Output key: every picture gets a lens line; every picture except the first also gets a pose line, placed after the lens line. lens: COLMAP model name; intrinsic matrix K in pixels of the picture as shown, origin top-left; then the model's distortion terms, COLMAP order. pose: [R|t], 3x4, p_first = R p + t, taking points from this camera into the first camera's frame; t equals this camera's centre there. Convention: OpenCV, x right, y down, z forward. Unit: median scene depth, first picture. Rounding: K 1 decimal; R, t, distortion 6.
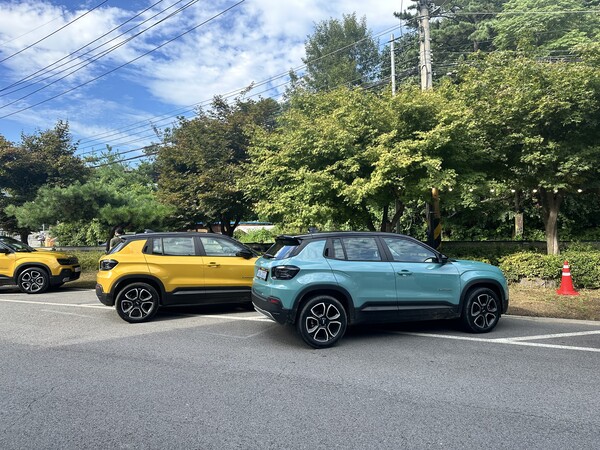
lens RADIAL K [[408.0, 0, 300.0], [0, 408.0, 225.0], [0, 0, 1]] dist [0.003913, -0.005535]
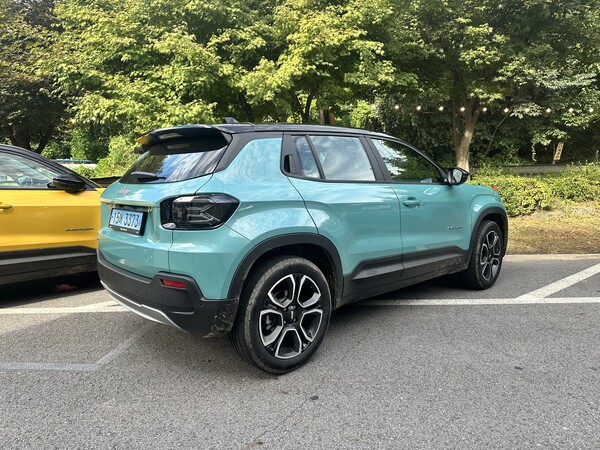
lens RADIAL K [[408.0, 0, 300.0], [0, 408.0, 225.0], [0, 0, 1]] dist [0.003913, -0.005535]
pose [[0.916962, -0.061208, 0.394252, -0.082855], [0.005393, 0.989973, 0.141151, 0.056893], [-0.398938, -0.127304, 0.908098, 0.458873]]
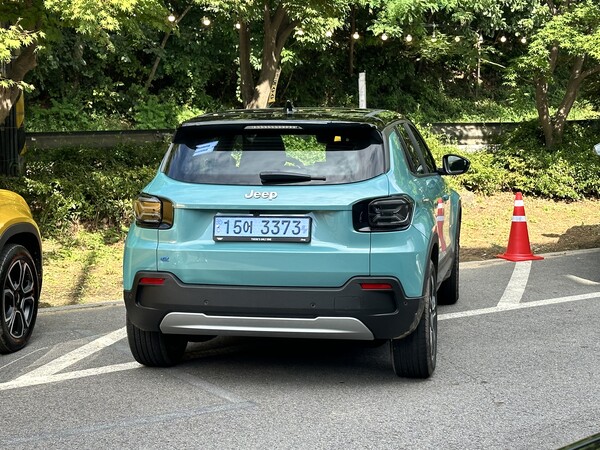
lens RADIAL K [[1162.8, 0, 300.0], [0, 1162.8, 225.0], [0, 0, 1]] dist [0.029268, 0.052756]
pose [[0.463283, -0.079788, 0.882611, -0.850906], [-0.029140, 0.994029, 0.105156, 0.007502], [-0.885731, -0.074436, 0.458192, 0.425644]]
